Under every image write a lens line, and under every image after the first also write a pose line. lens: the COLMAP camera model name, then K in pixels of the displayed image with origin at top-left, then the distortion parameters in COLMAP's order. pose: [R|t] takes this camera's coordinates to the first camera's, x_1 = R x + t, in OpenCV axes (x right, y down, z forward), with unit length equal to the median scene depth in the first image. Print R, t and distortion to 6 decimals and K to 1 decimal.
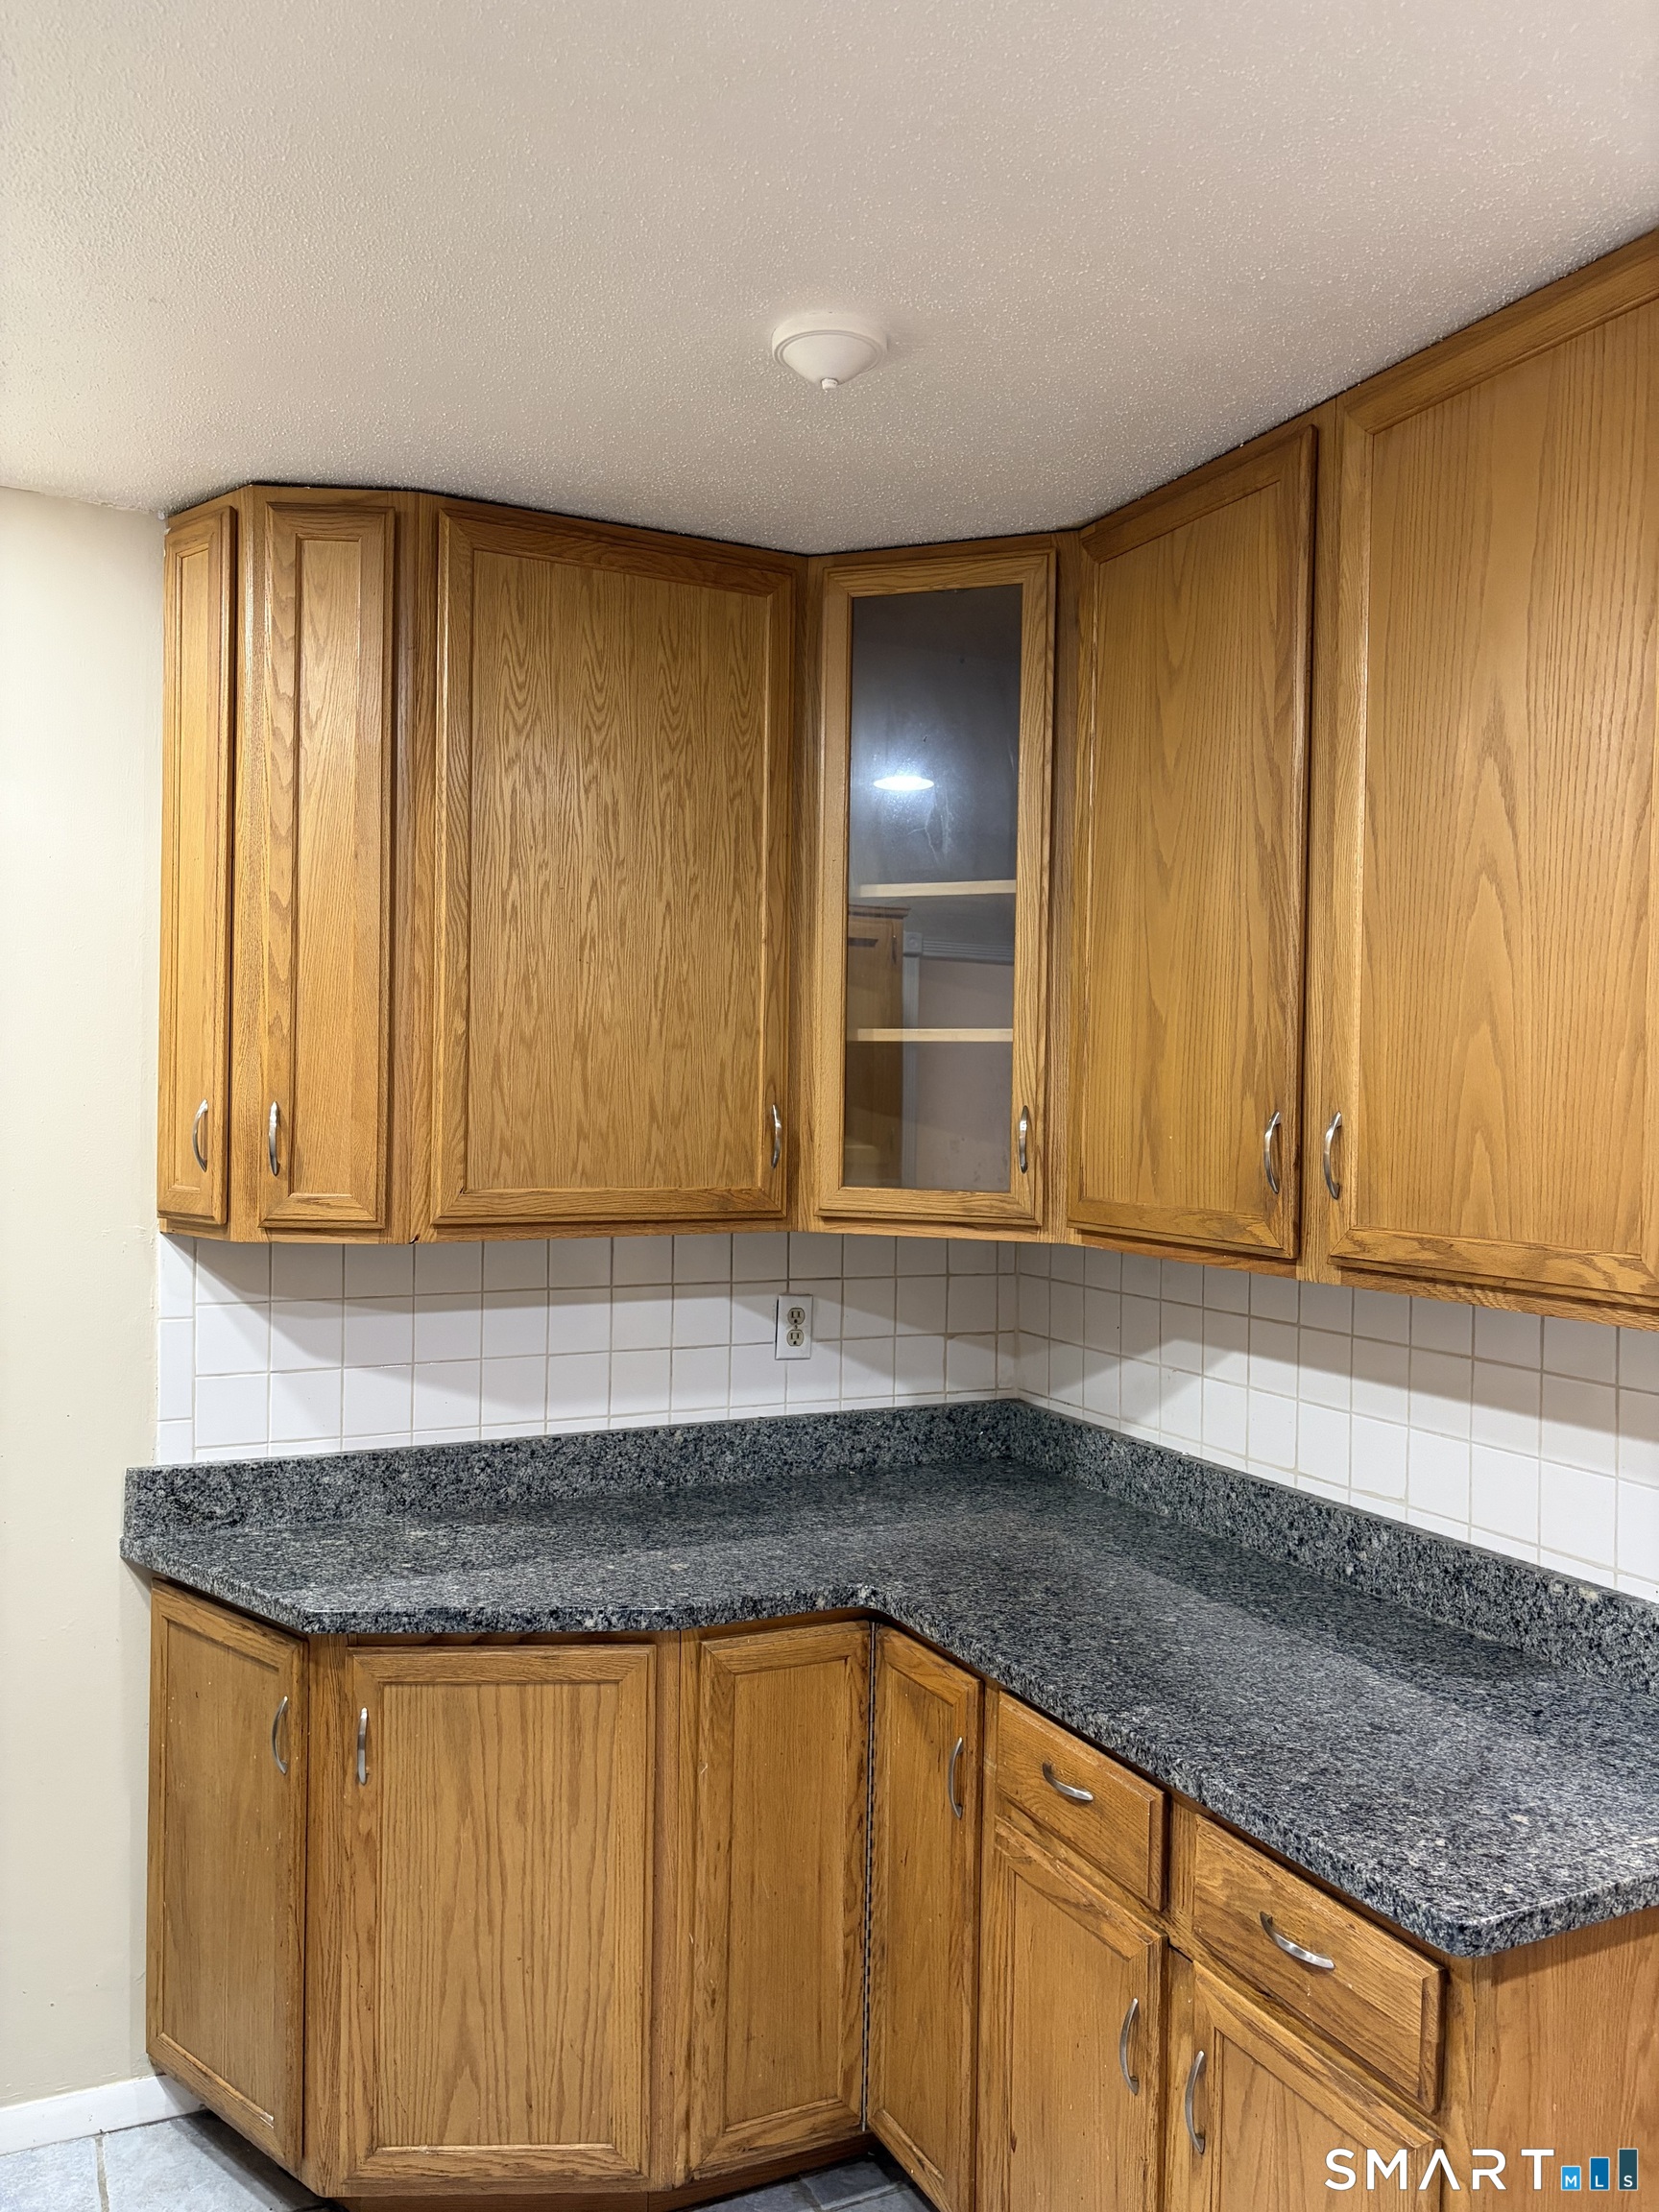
lens RADIAL K [[1665.1, 0, 824.4], [0, 1665.1, 1121.5], [0, 0, 1]] dist [0.034840, -0.035610]
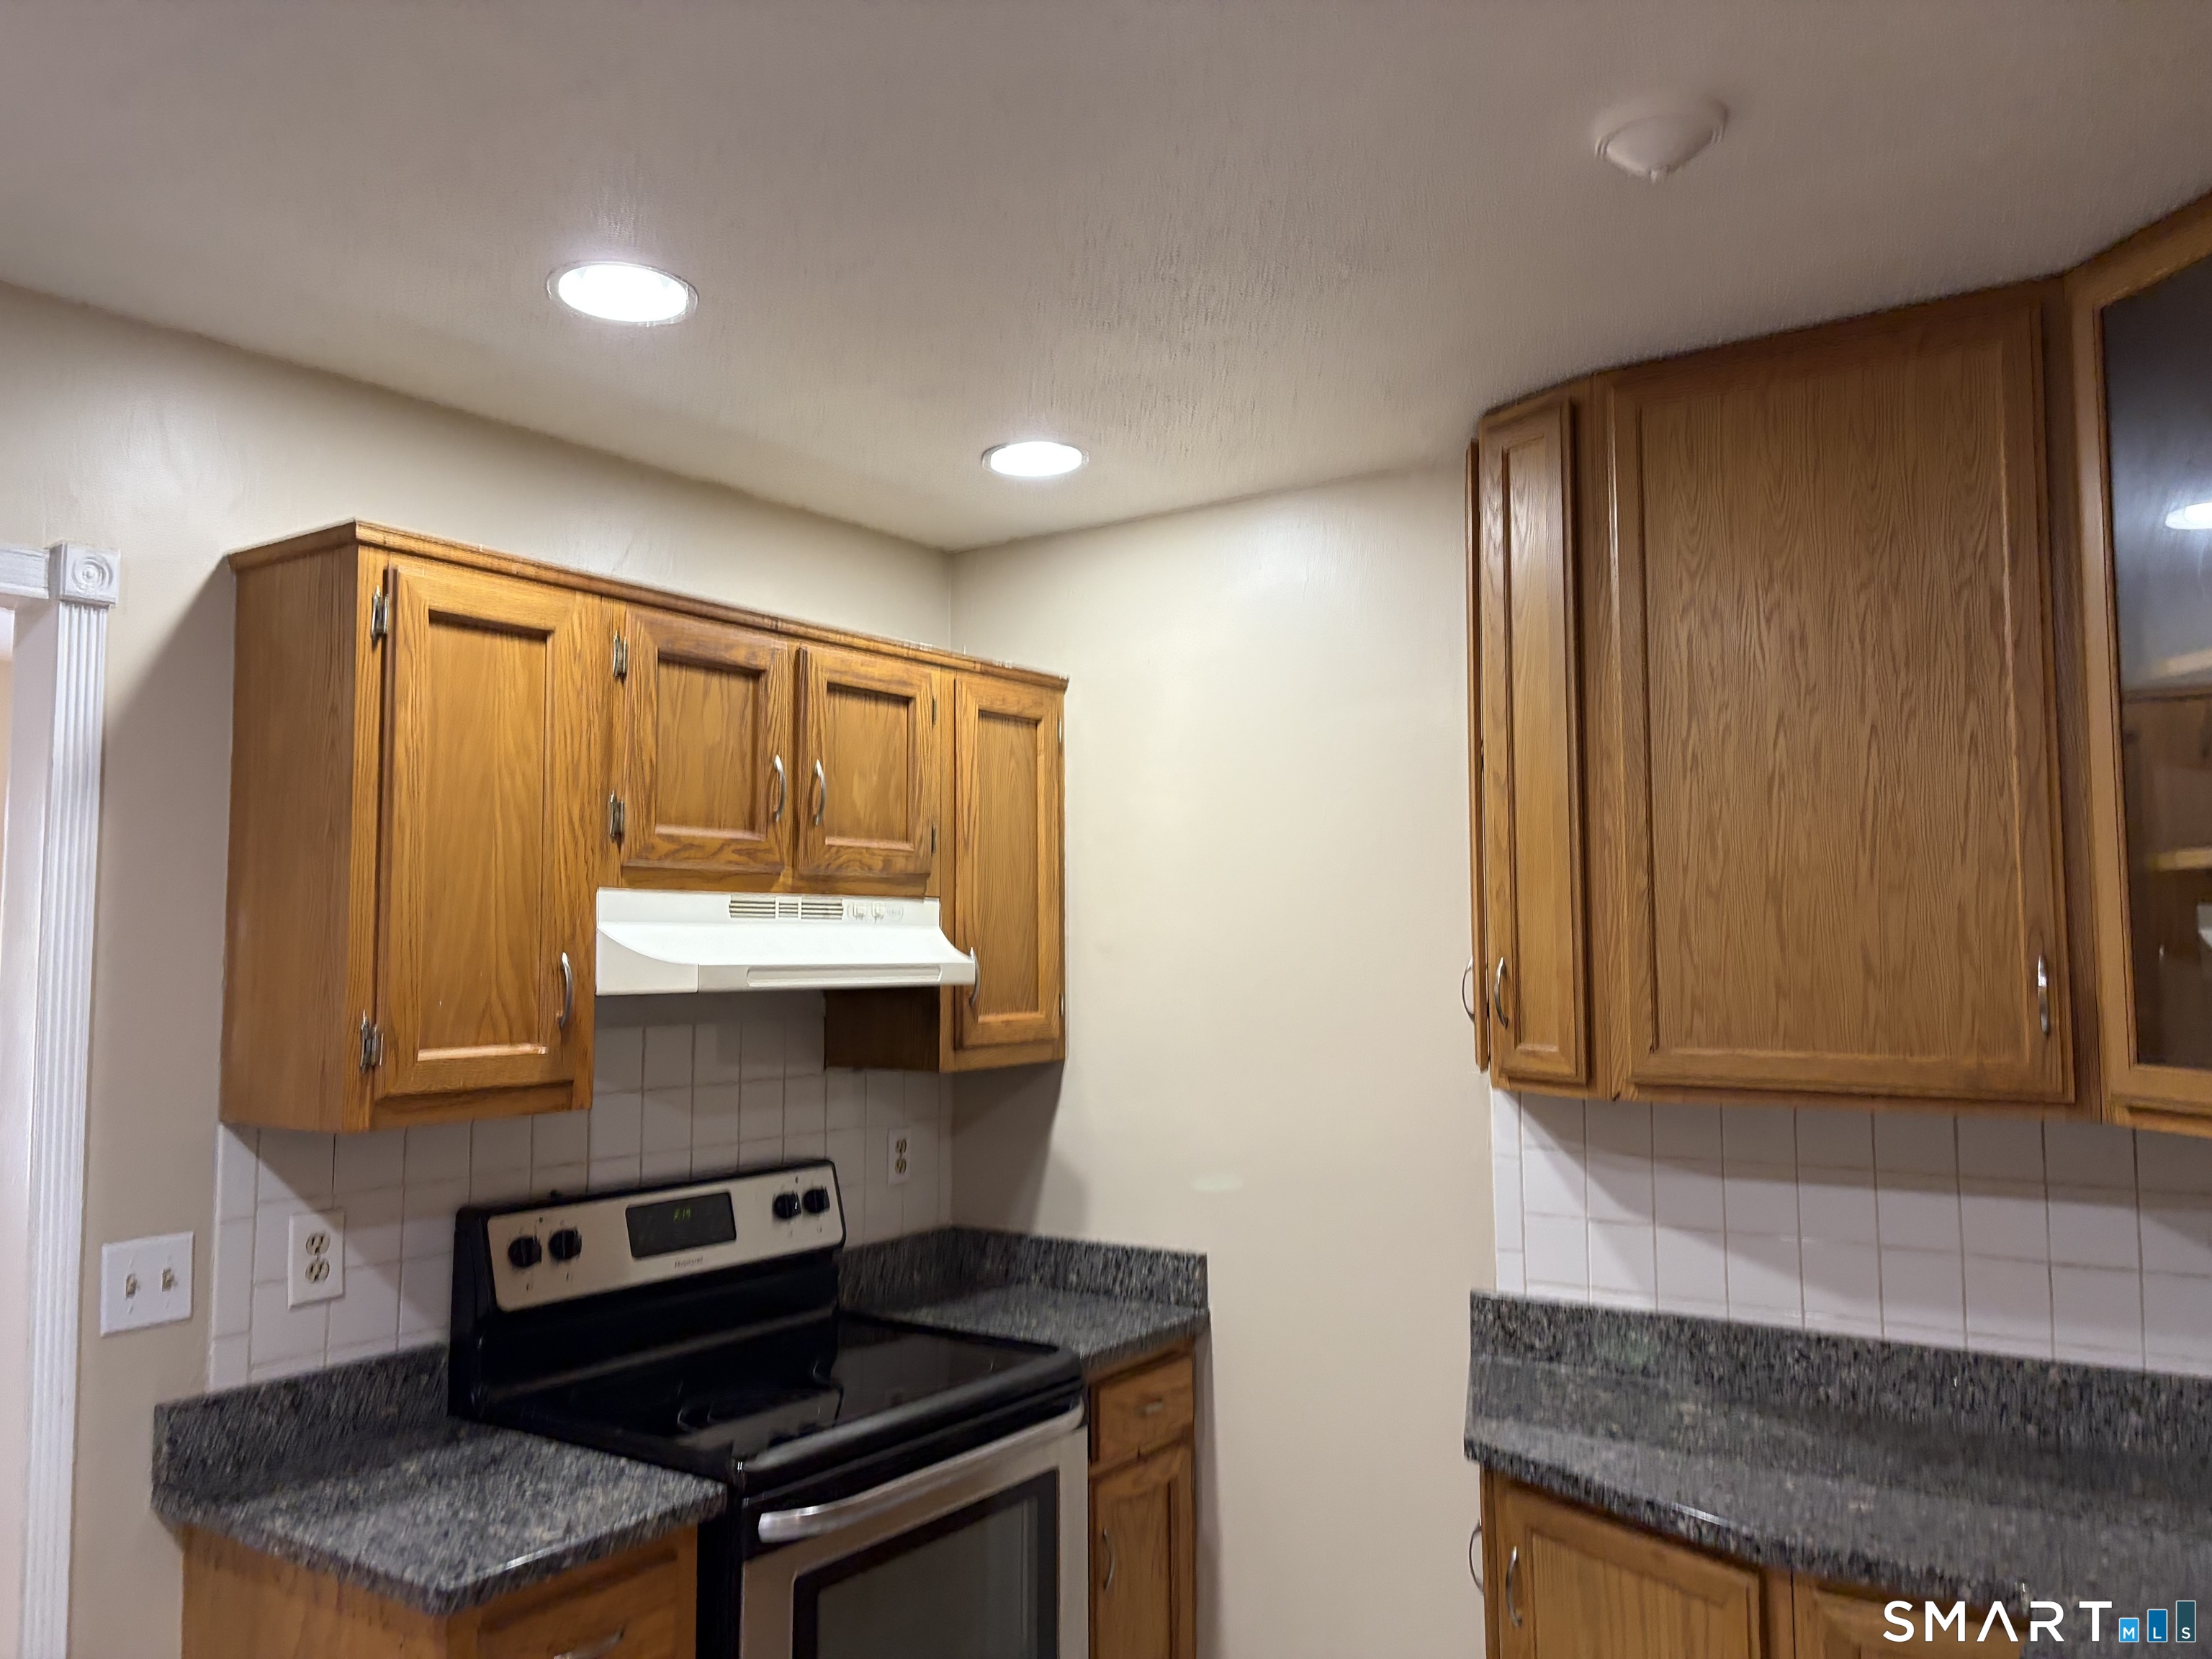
lens RADIAL K [[1665.1, 0, 1103.2], [0, 1665.1, 826.9], [0, 0, 1]] dist [0.034840, -0.035610]
pose [[0.473292, -0.084579, -0.876836, 0.476281], [-0.001853, 0.995282, -0.097004, 0.007138], [0.880904, 0.047536, 0.470902, 0.233562]]
